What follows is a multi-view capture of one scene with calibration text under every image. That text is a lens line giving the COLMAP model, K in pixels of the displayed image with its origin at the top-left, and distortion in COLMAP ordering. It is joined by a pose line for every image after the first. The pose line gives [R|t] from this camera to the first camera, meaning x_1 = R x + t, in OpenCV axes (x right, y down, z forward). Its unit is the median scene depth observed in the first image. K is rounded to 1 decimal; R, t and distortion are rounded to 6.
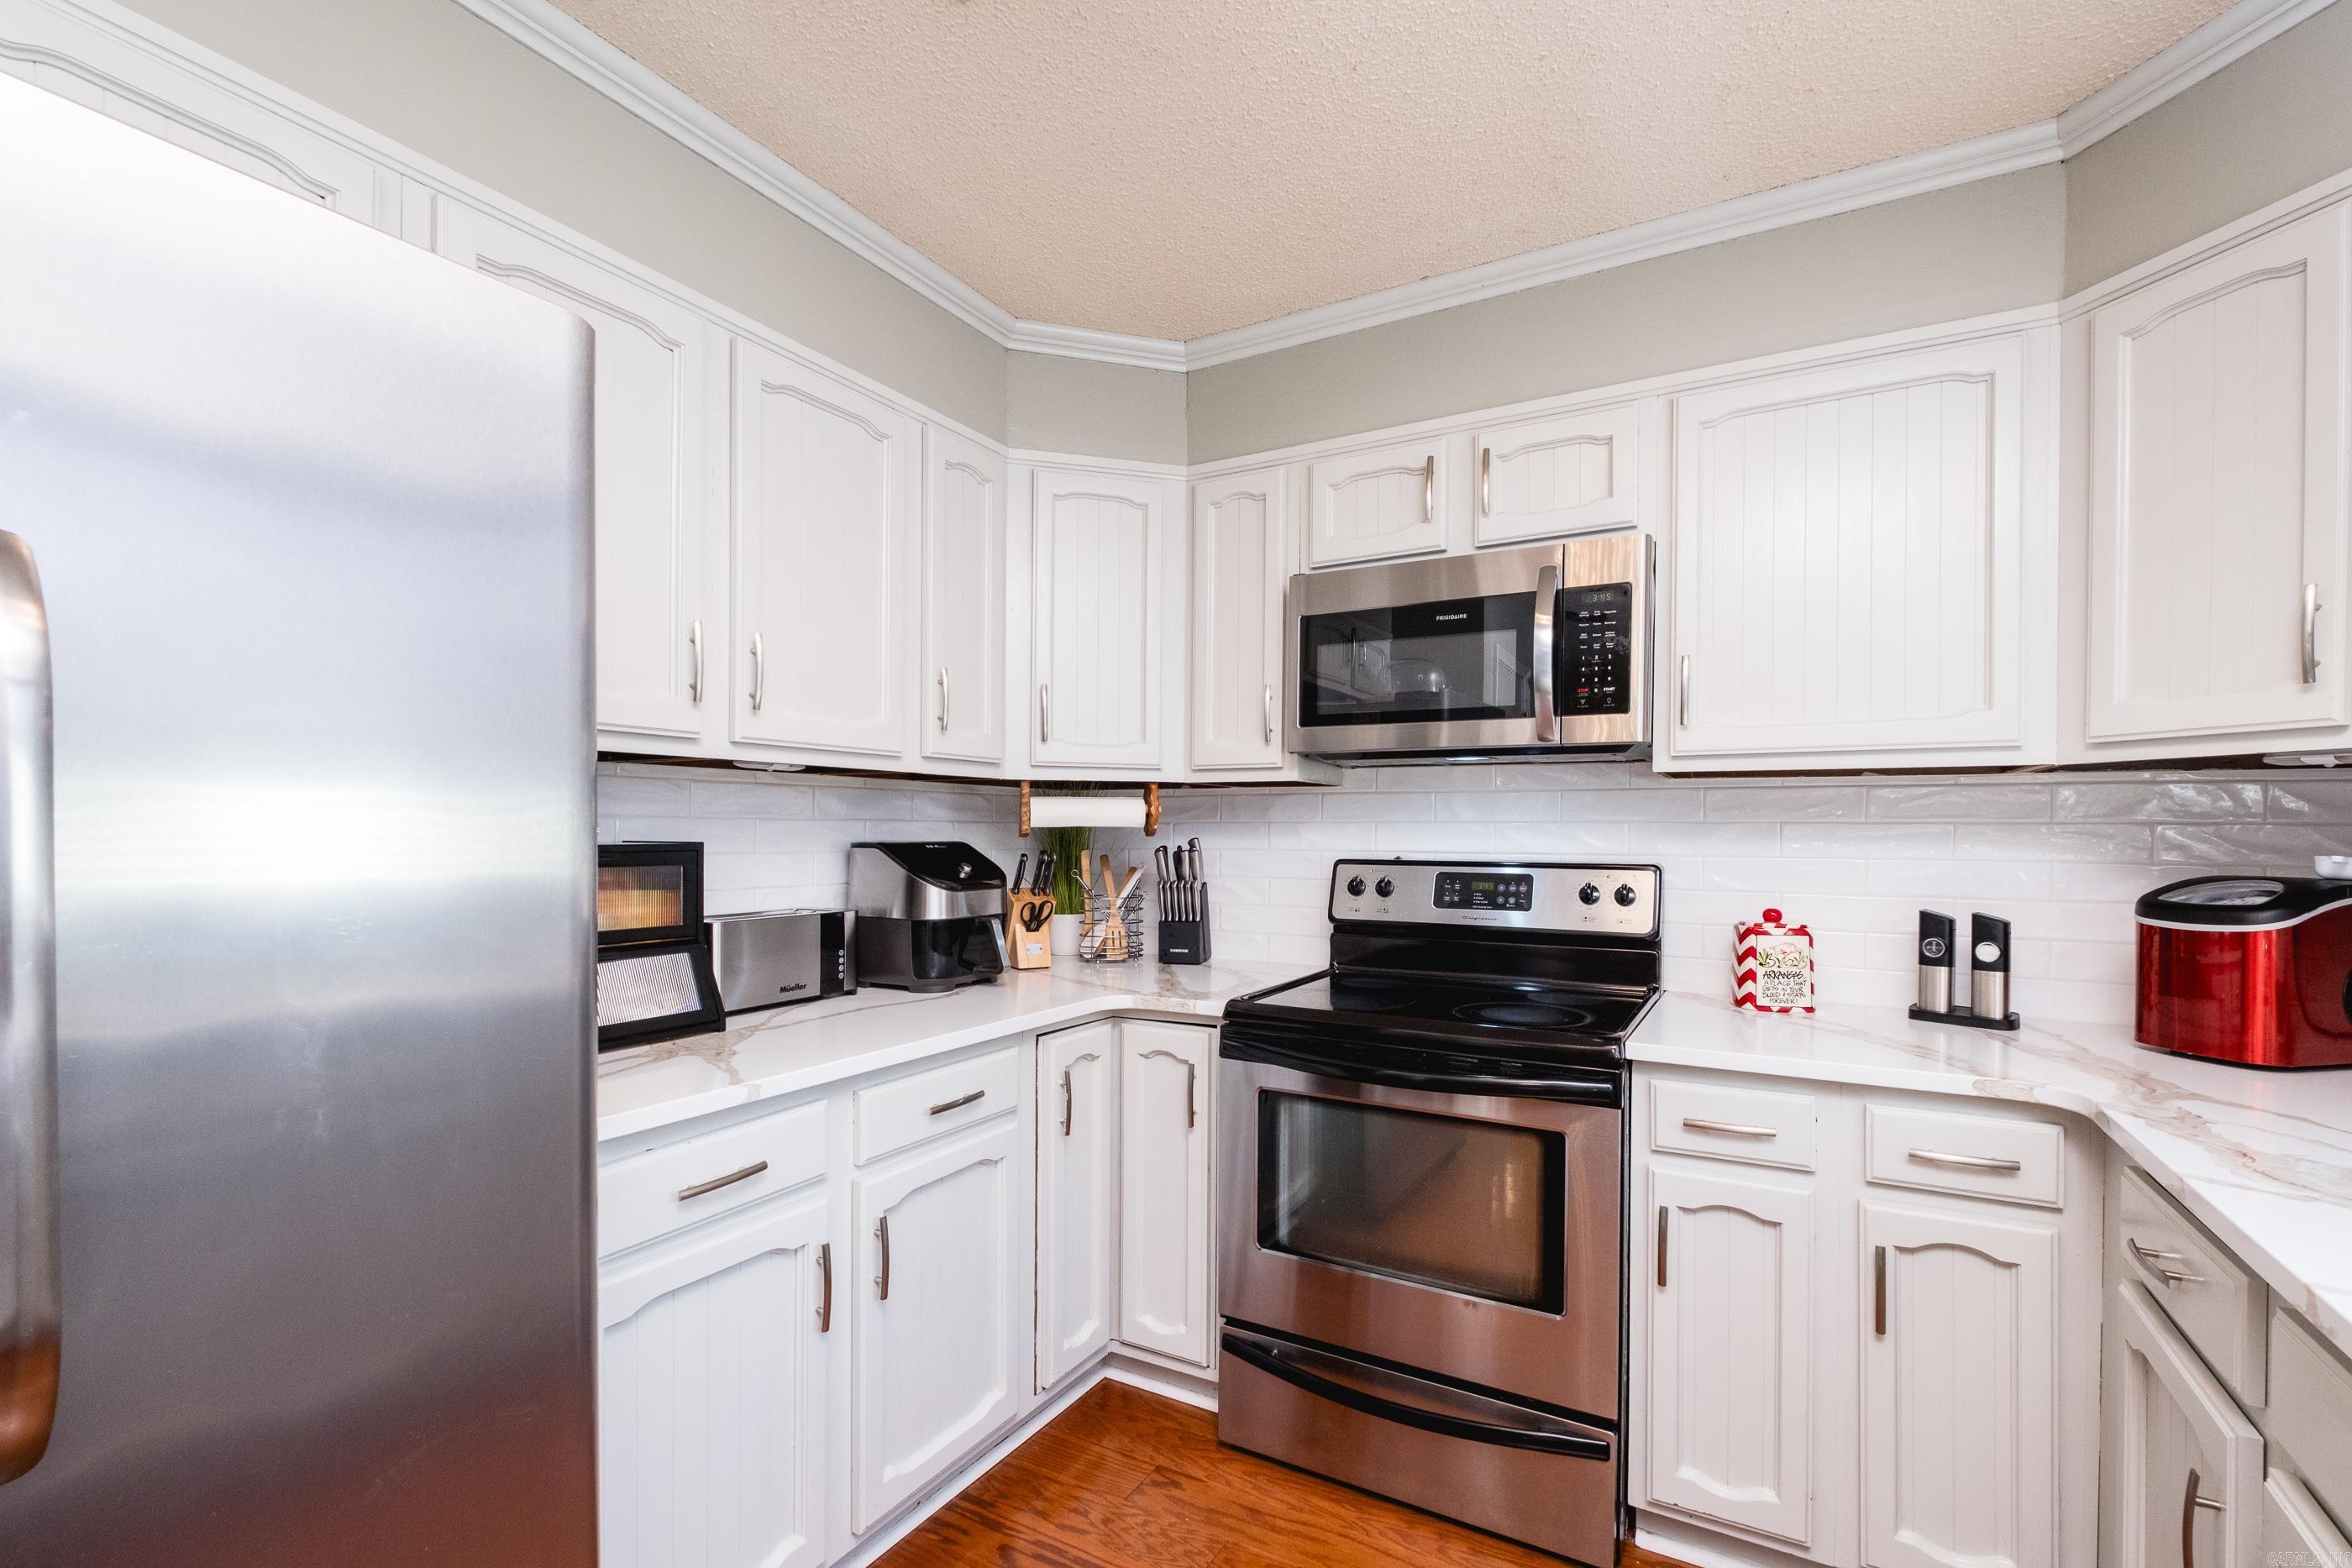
lens RADIAL K [[1025.3, 0, 1164.1], [0, 1025.3, 836.4], [0, 0, 1]] dist [0.003183, -0.003786]
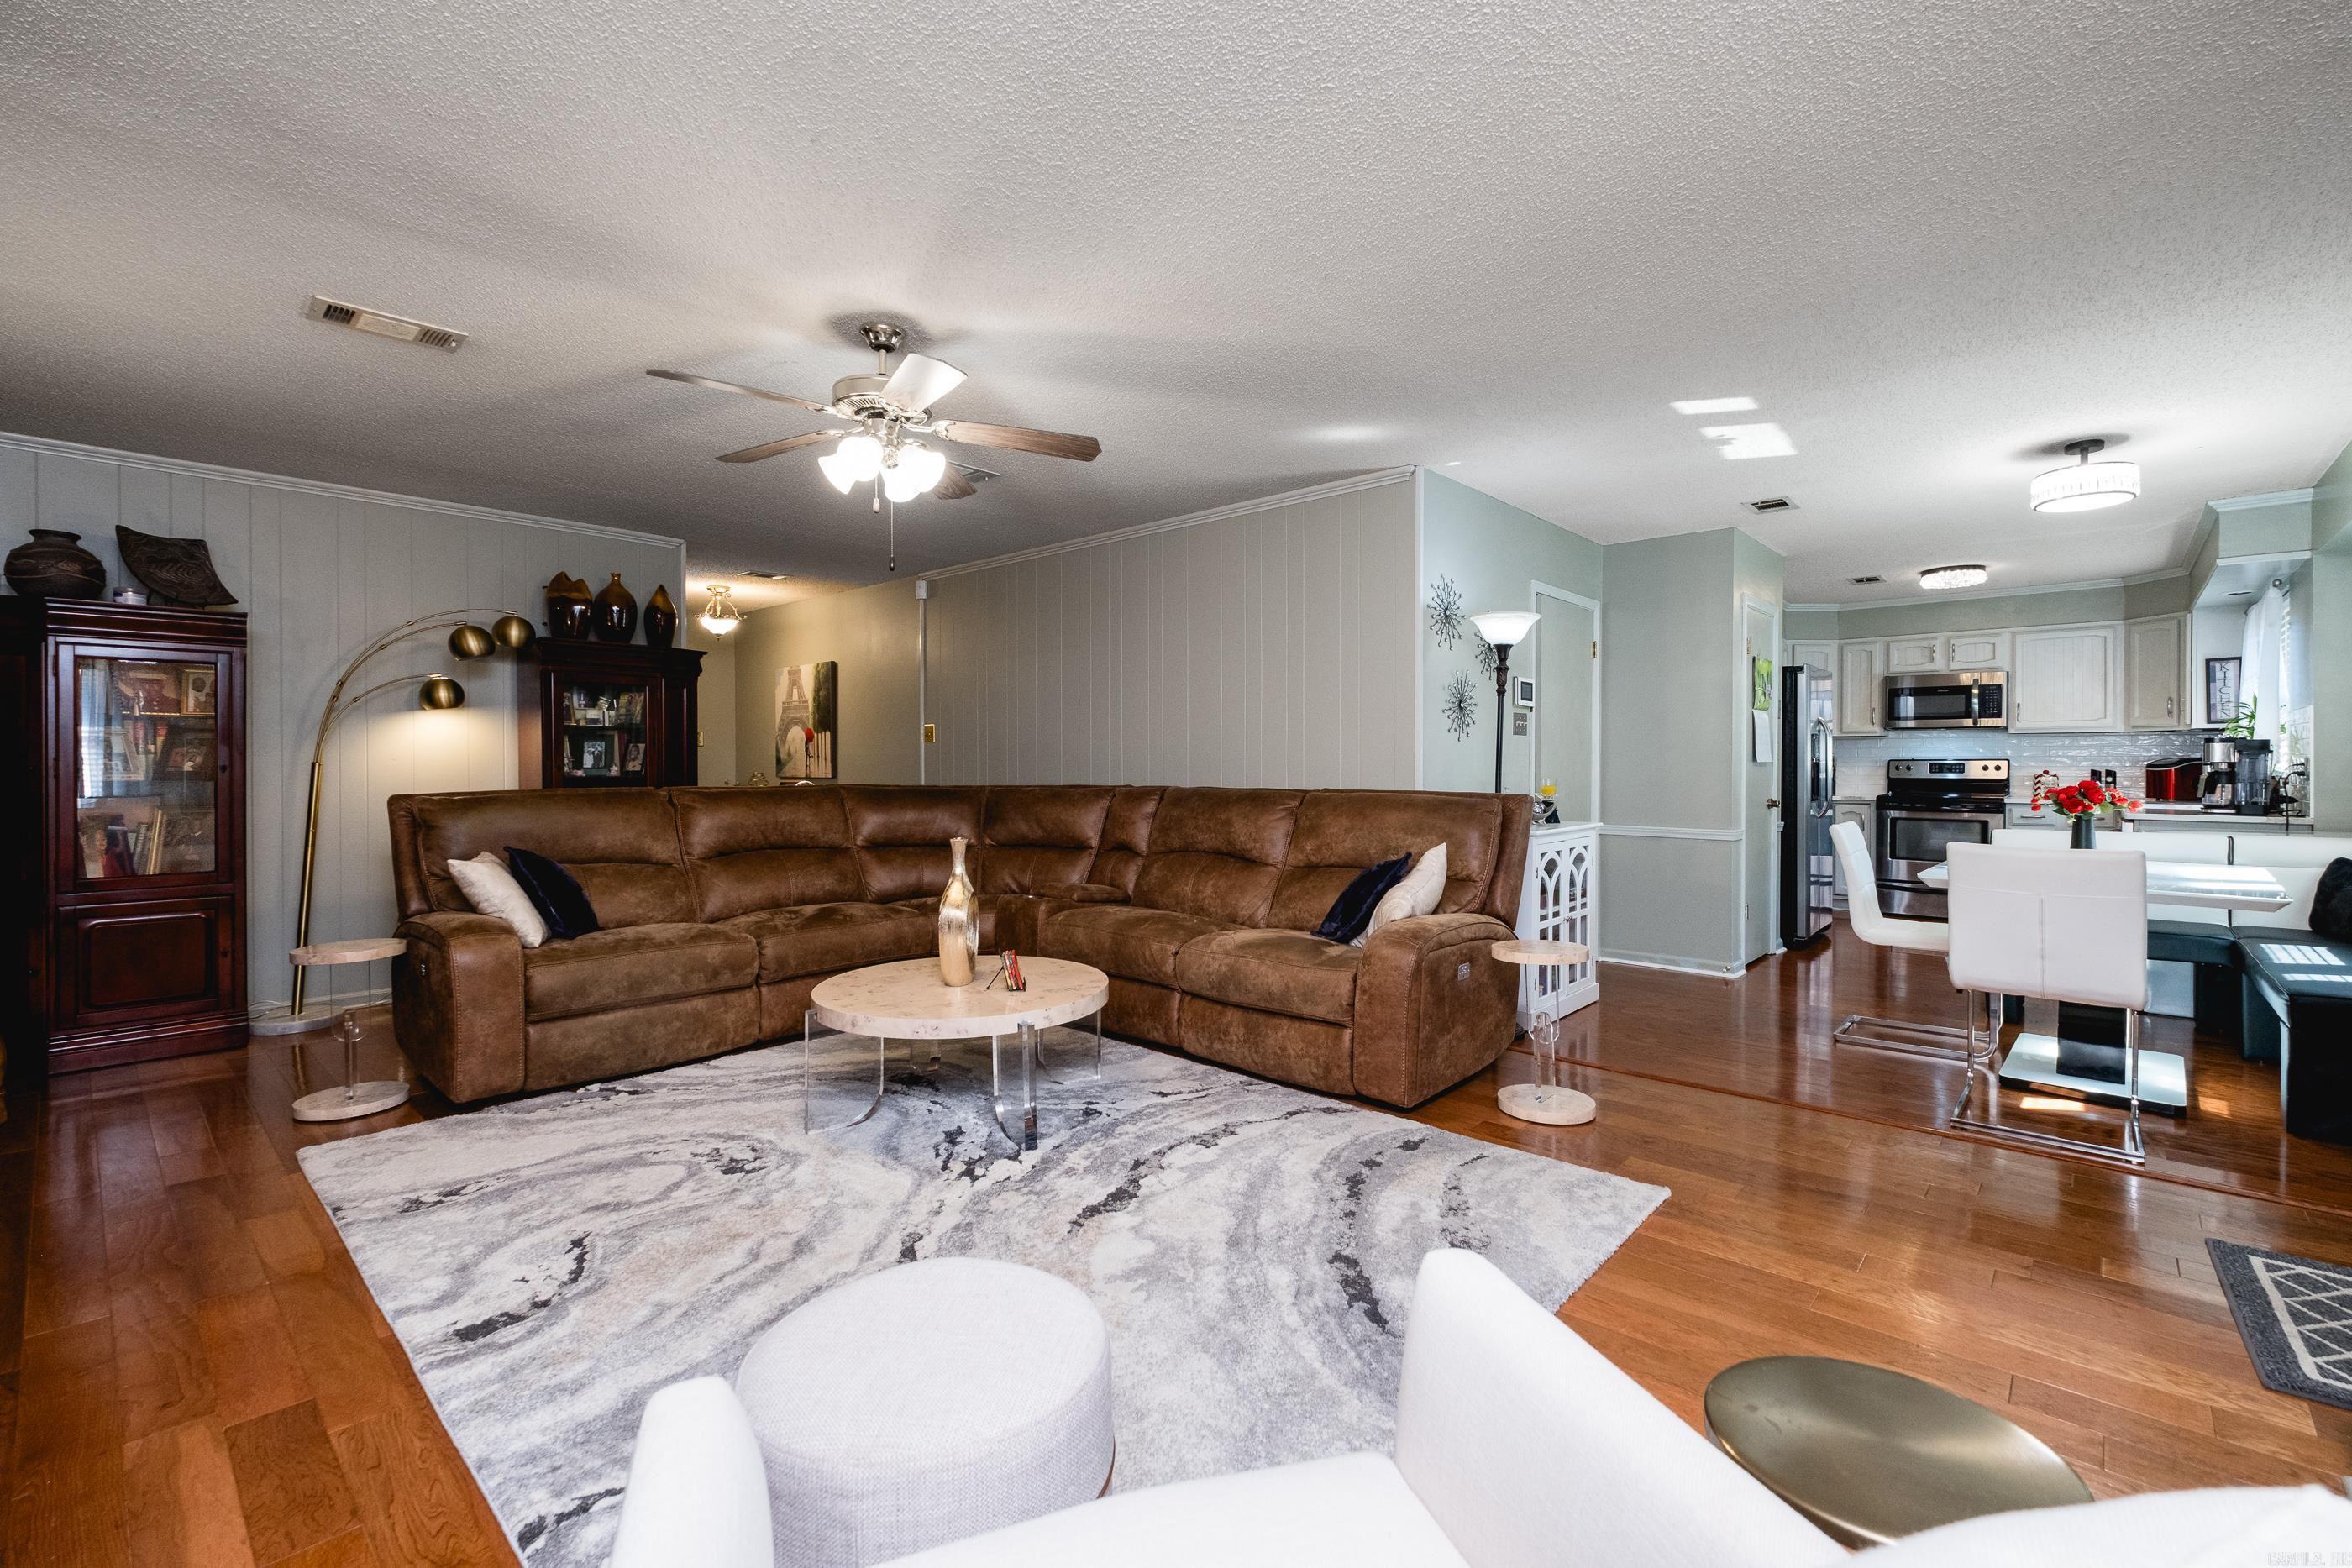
lens RADIAL K [[1025.3, 0, 1133.7], [0, 1025.3, 758.7], [0, 0, 1]] dist [0.003183, -0.003786]
pose [[0.976639, -0.005599, -0.214816, -1.685544], [0.003681, 0.999950, -0.009328, 0.049081], [0.214857, 0.008320, 0.976610, -3.063617]]
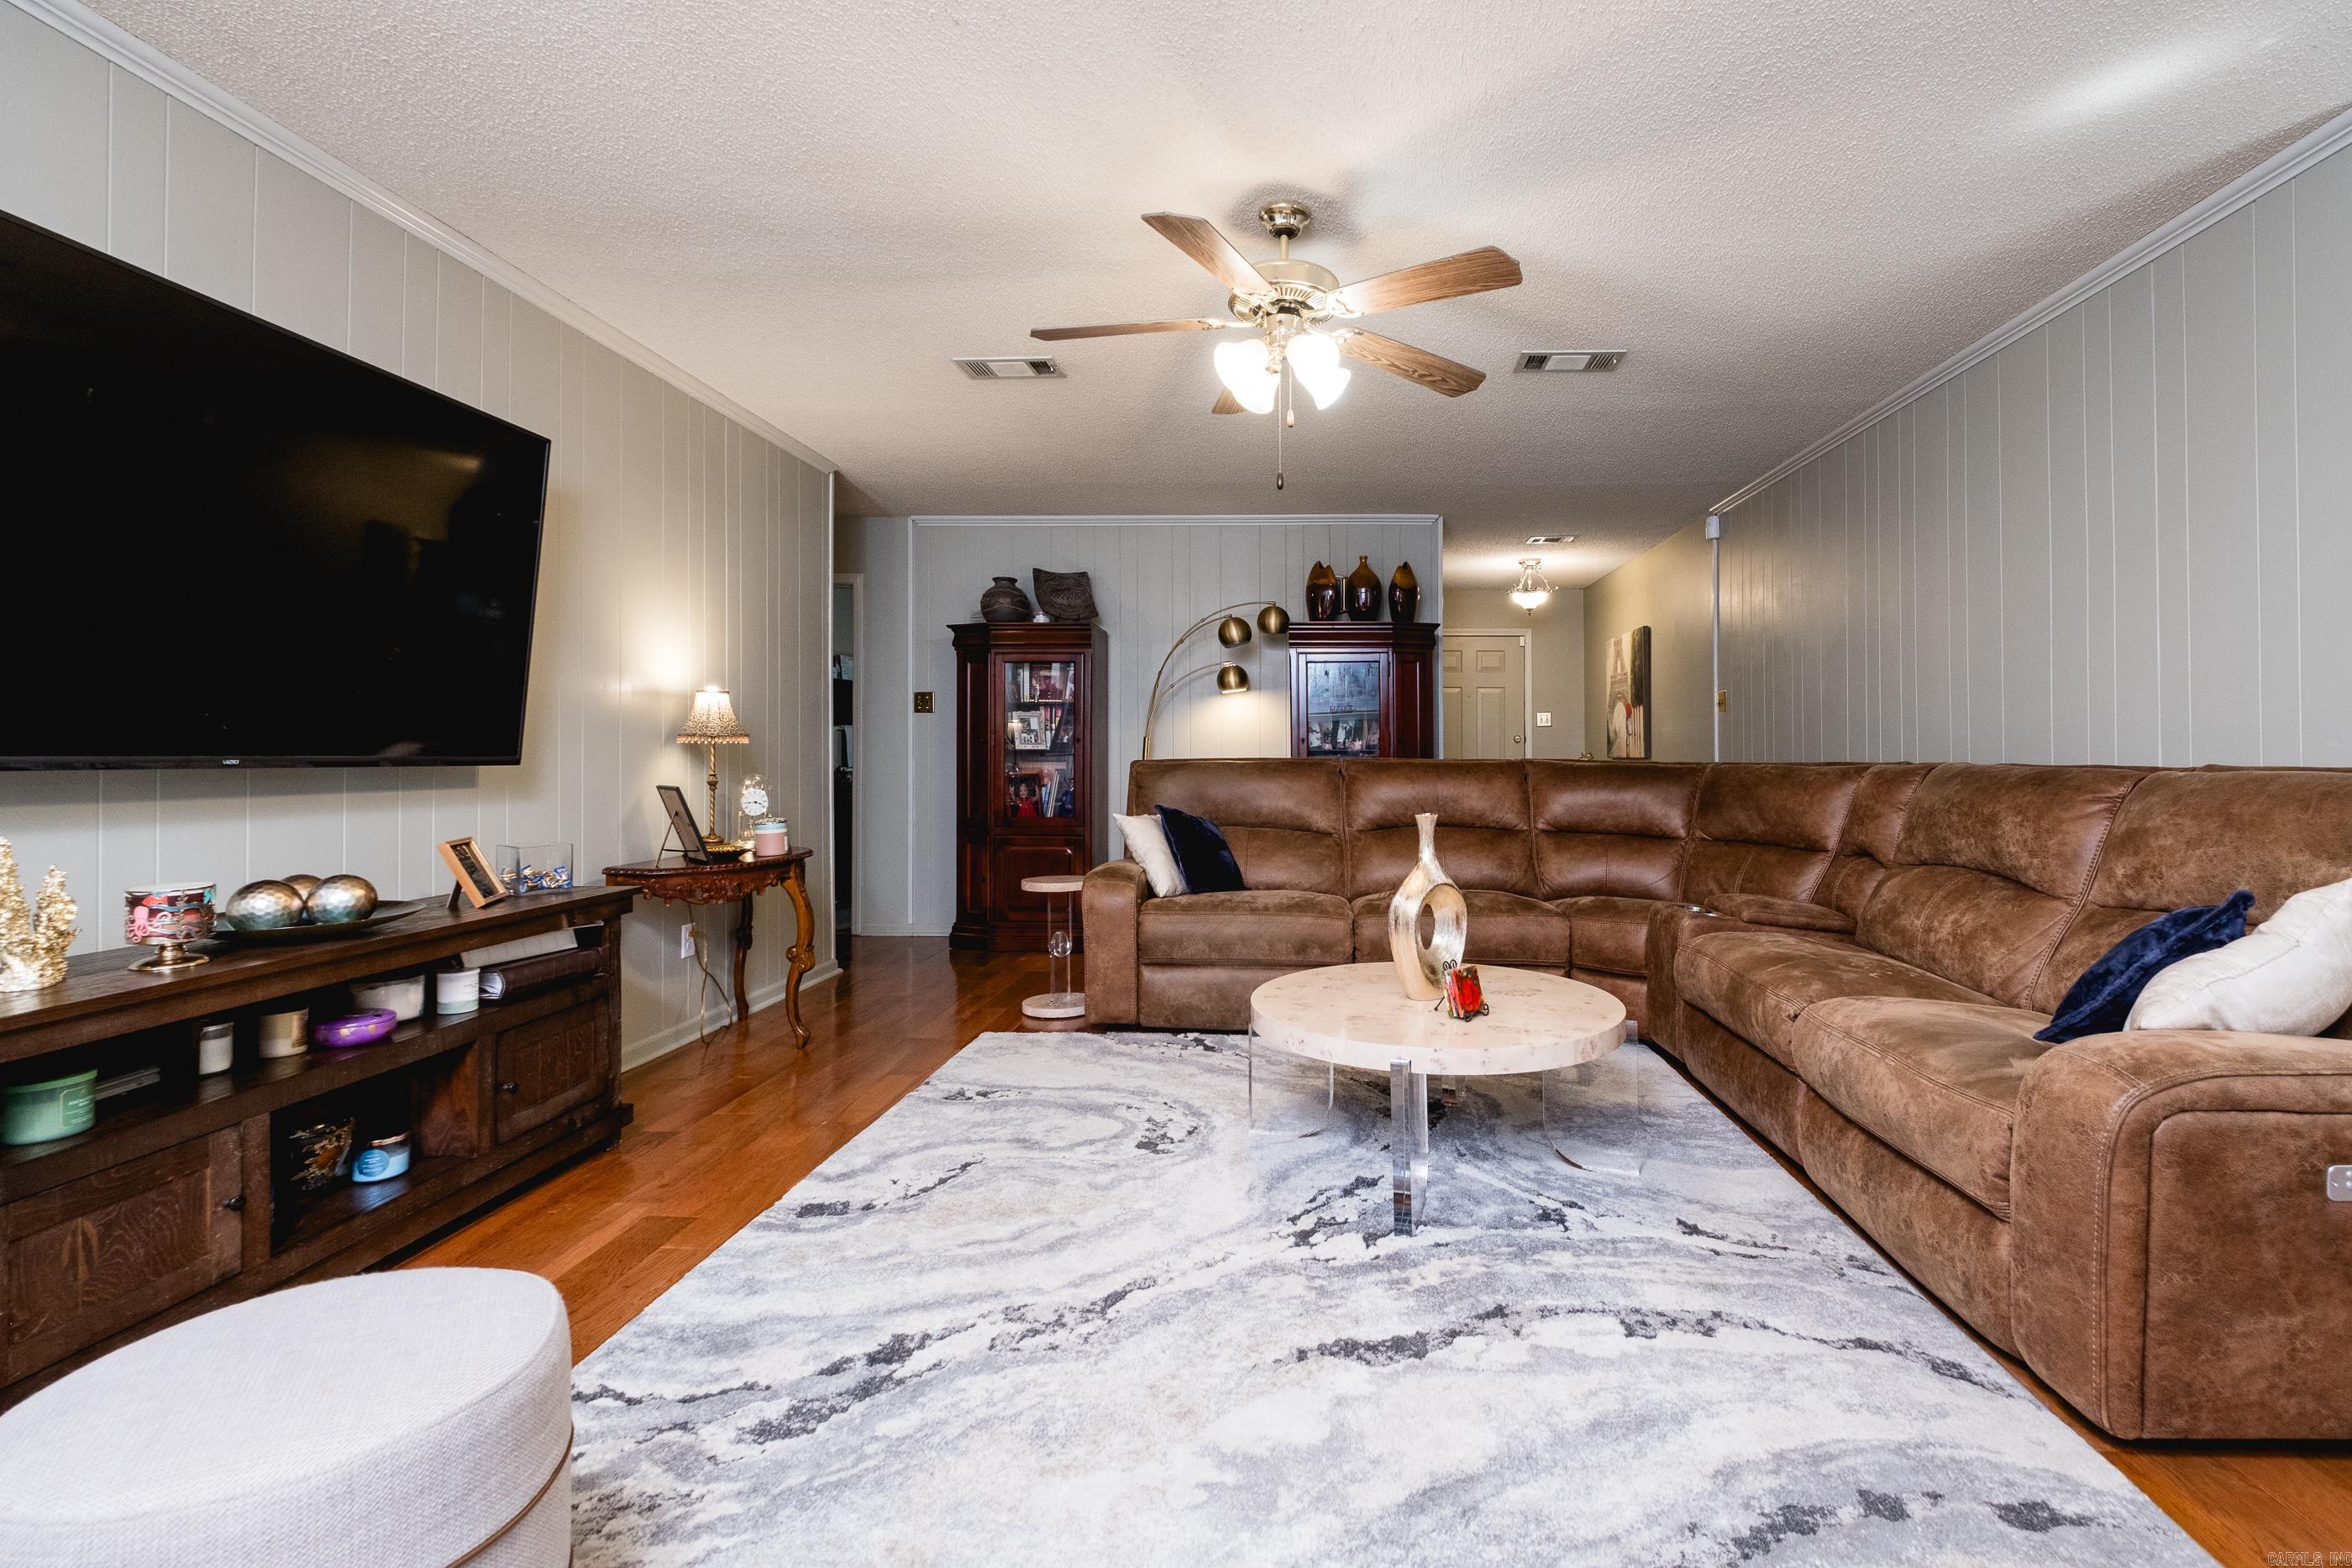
lens RADIAL K [[1025.3, 0, 1261.7], [0, 1025.3, 735.6], [0, 0, 1]] dist [0.003183, -0.003786]
pose [[0.484468, -0.018278, -0.874618, -1.265200], [-0.004691, 0.999713, -0.023491, 0.092913], [0.874796, 0.015483, 0.484244, -2.323639]]
